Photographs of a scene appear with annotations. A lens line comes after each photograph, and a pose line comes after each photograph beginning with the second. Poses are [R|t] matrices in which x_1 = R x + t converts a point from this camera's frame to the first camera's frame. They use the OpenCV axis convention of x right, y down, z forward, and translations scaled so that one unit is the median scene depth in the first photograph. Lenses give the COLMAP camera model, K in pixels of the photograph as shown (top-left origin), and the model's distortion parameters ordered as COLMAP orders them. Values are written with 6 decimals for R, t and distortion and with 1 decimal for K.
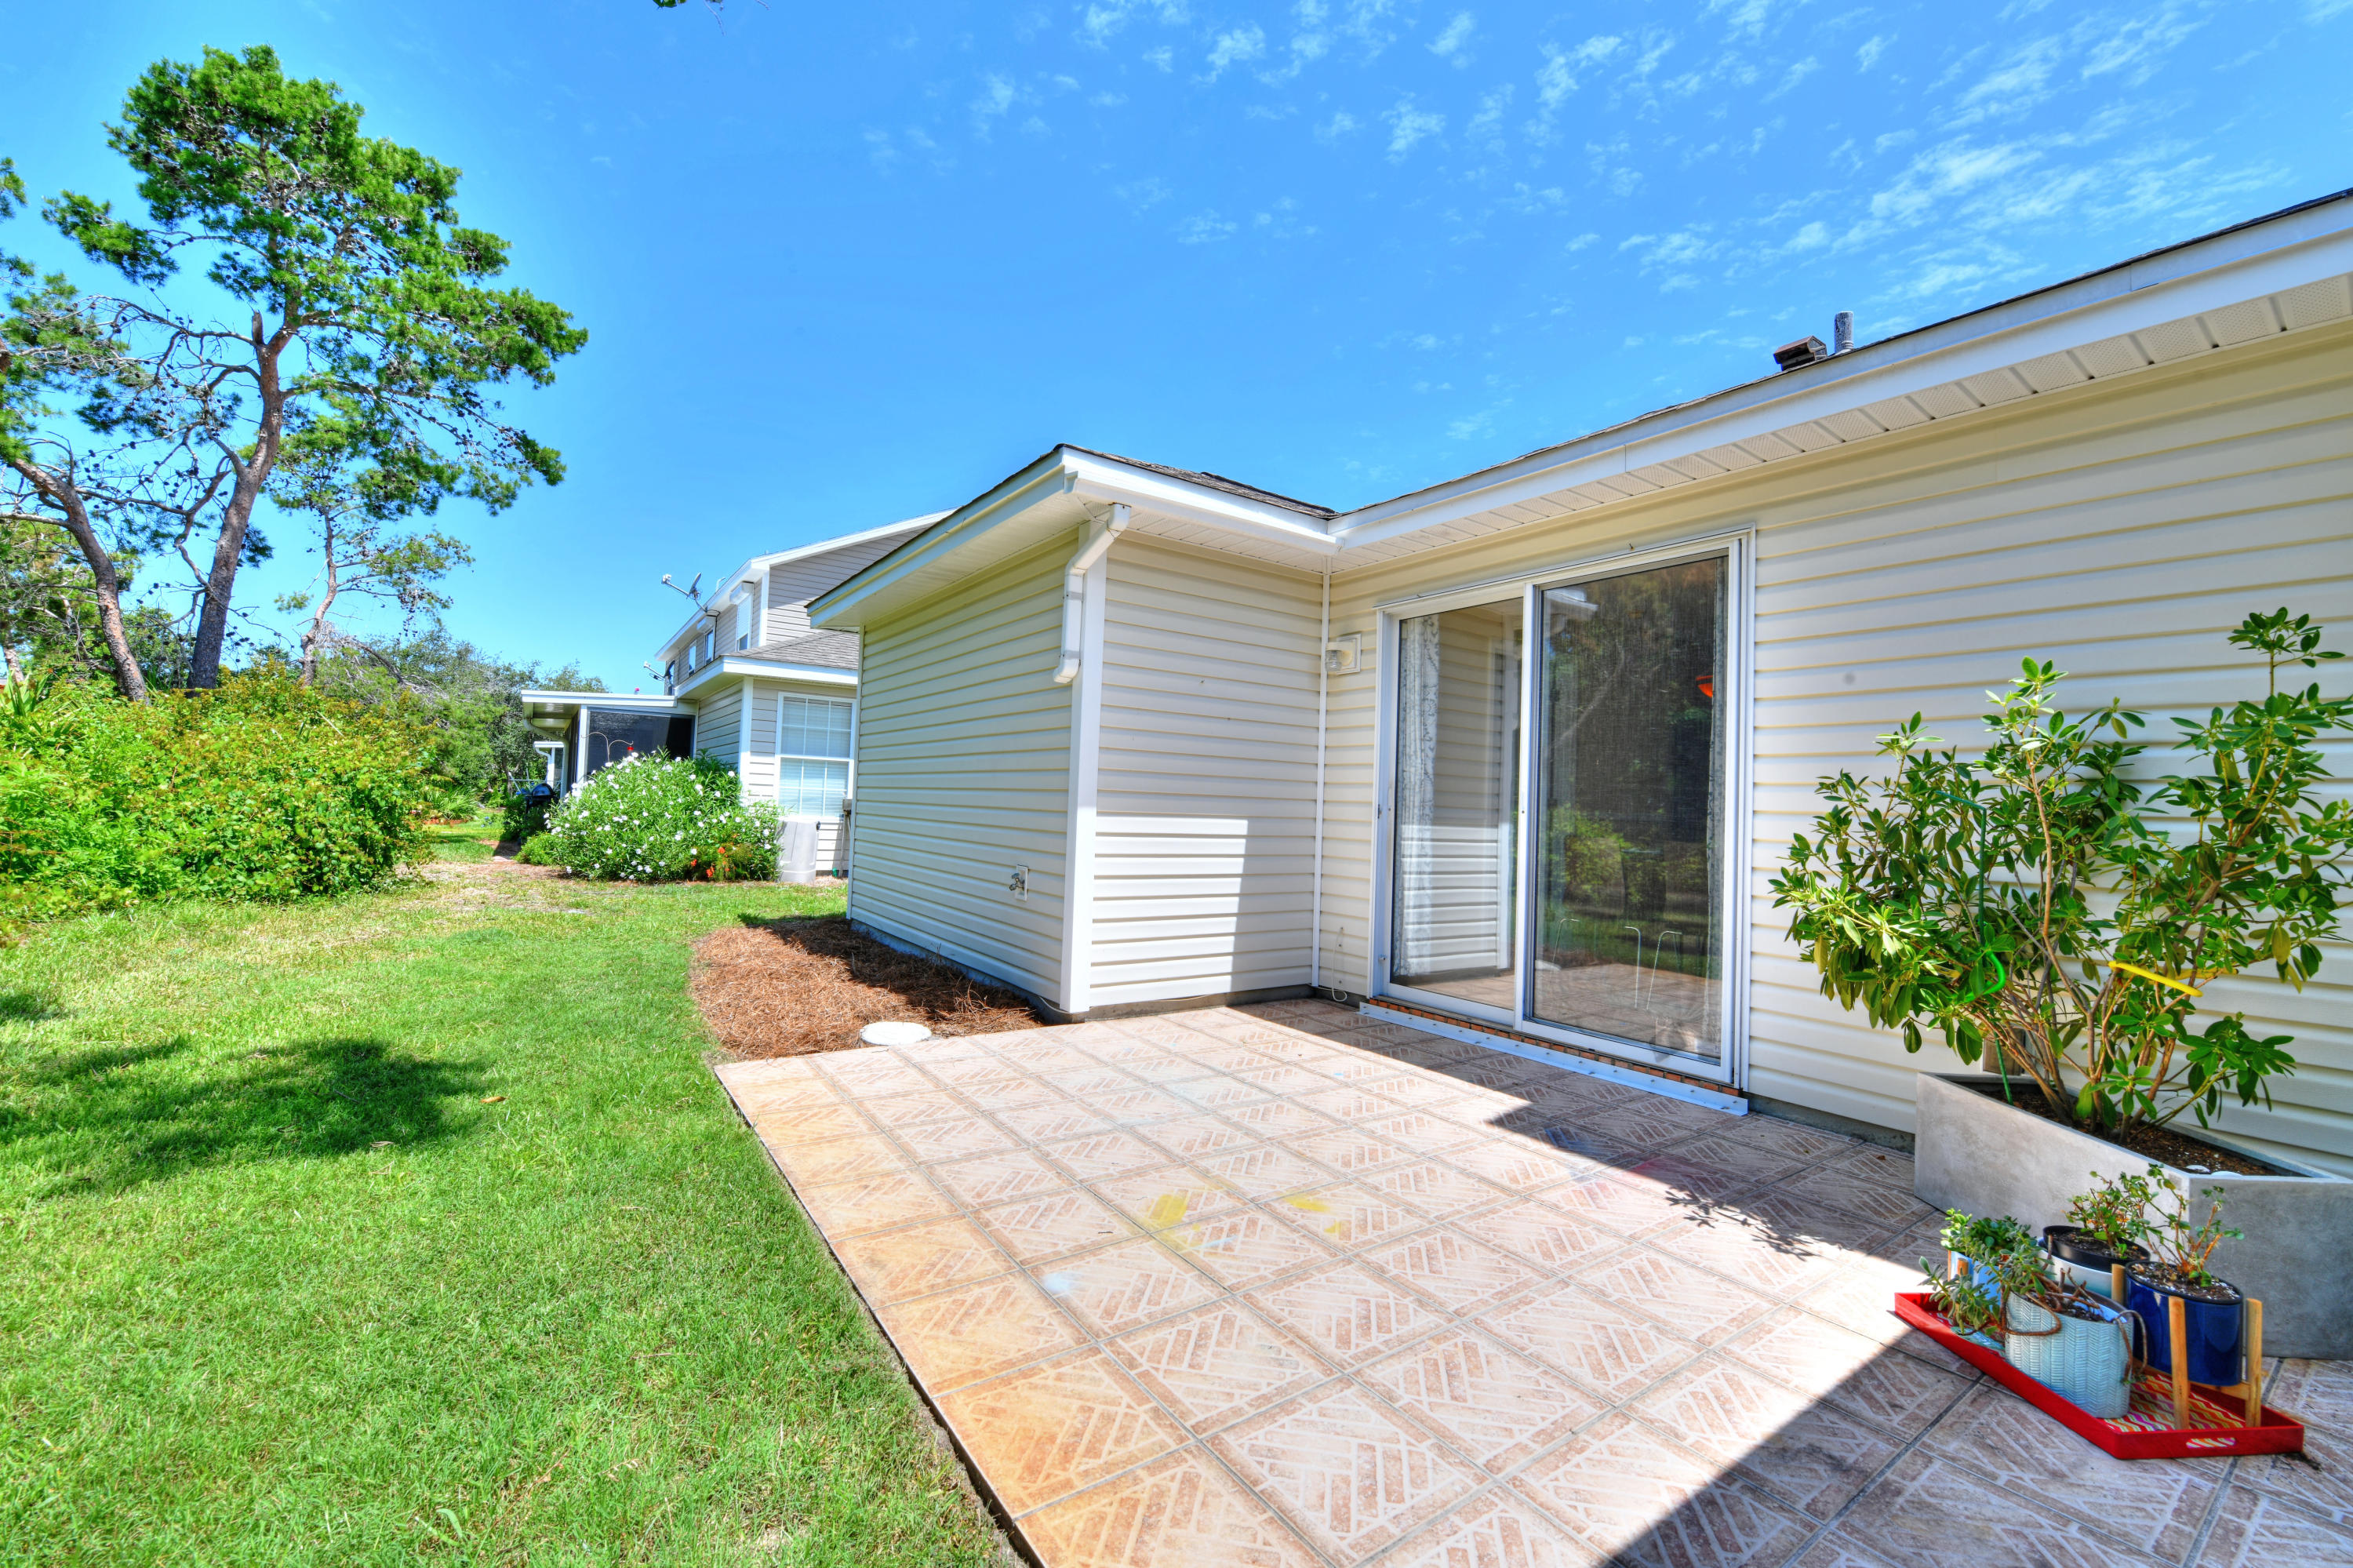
lens RADIAL K [[935.9, 0, 1176.5], [0, 935.9, 784.0], [0, 0, 1]] dist [-0.000577, -0.000303]
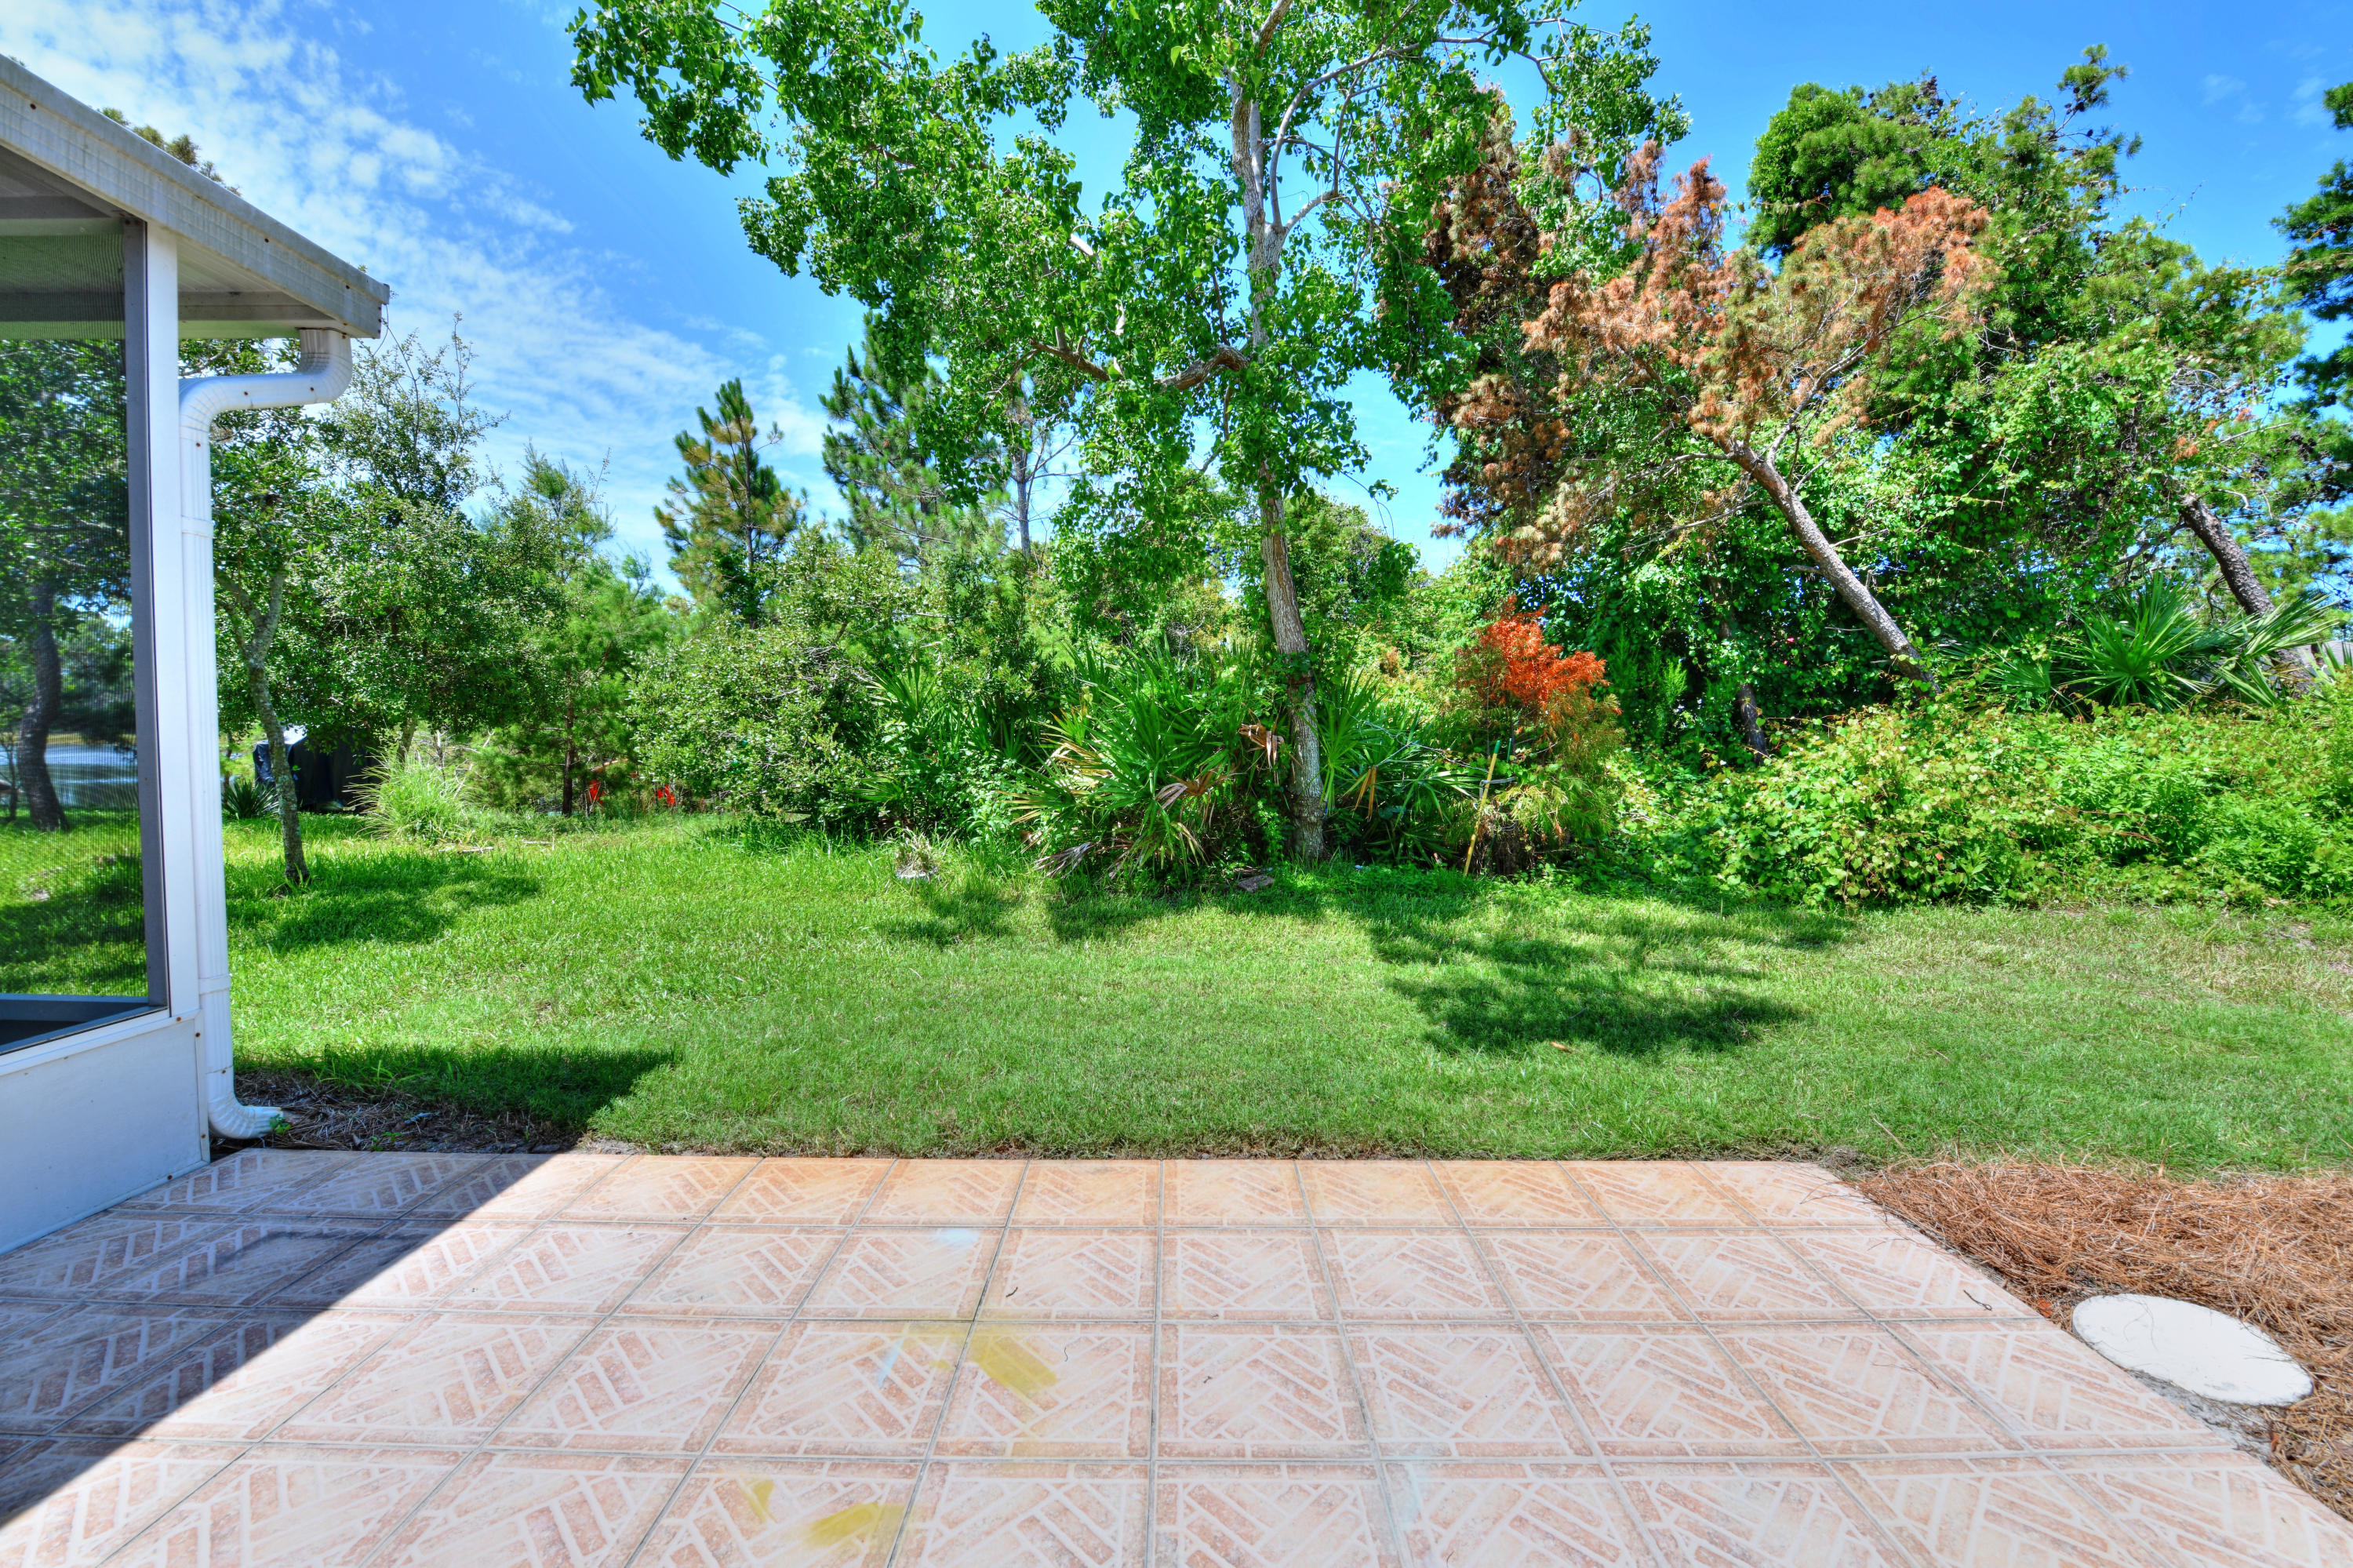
lens RADIAL K [[935.9, 0, 1176.5], [0, 935.9, 784.0], [0, 0, 1]] dist [-0.000577, -0.000303]
pose [[-0.567896, -0.005785, -0.823080, 0.531914], [-0.003789, 0.999983, -0.004414, 0.053750], [0.823092, 0.000612, -0.567908, 1.660821]]
